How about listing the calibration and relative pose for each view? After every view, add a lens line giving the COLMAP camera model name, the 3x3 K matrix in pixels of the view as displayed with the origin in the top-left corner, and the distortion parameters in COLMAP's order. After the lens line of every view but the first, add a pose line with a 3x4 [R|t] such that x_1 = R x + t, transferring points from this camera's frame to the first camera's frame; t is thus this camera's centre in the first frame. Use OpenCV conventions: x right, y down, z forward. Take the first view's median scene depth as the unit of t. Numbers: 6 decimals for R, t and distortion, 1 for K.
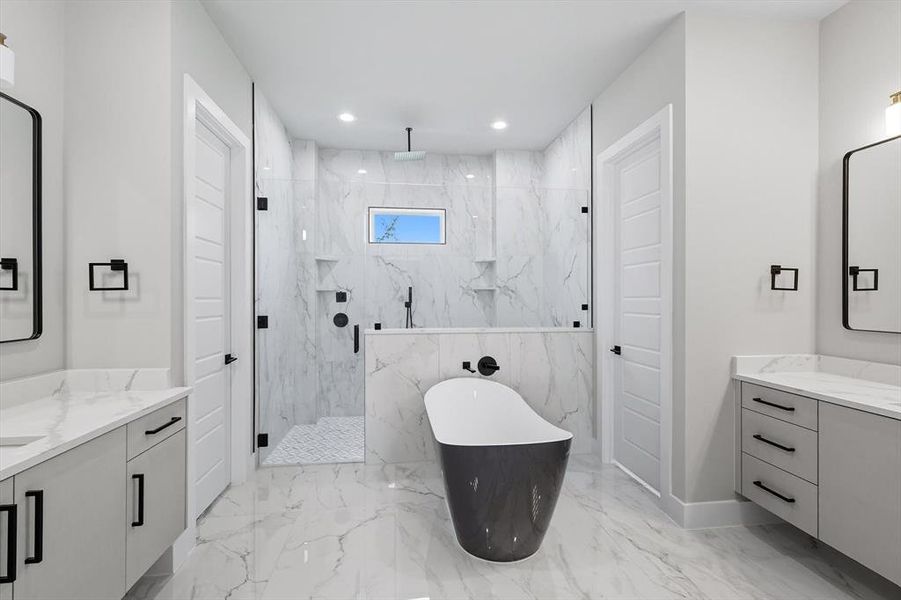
lens RADIAL K [[394.0, 0, 453.4], [0, 394.0, 299.5], [0, 0, 1]] dist [0.000952, 0.000018]
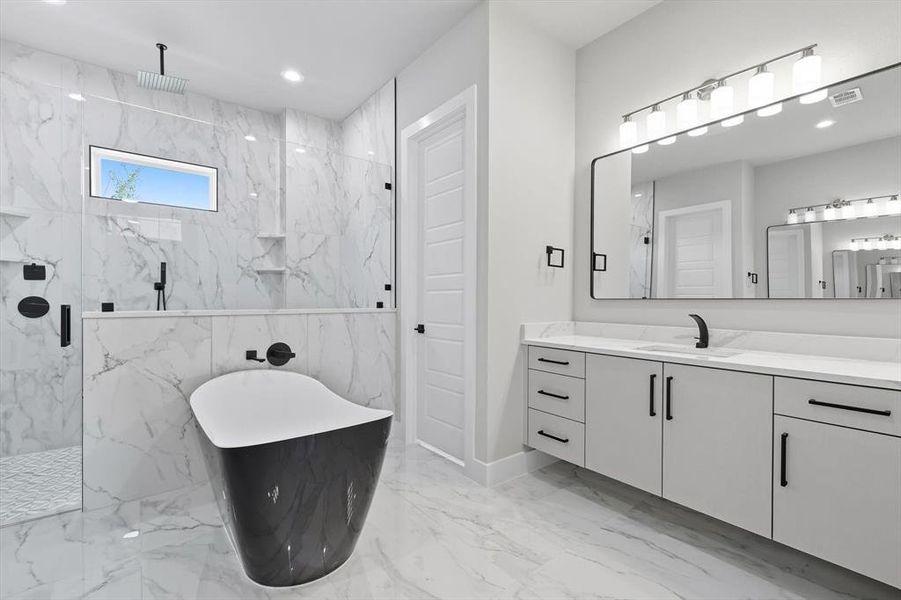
lens RADIAL K [[394.0, 0, 453.4], [0, 394.0, 299.5], [0, 0, 1]] dist [0.000952, 0.000018]
pose [[0.860689, 0.000909, 0.509129, -0.022931], [-0.001779, 0.999998, 0.001221, 0.054841], [-0.509127, -0.001957, 0.860689, 0.100072]]
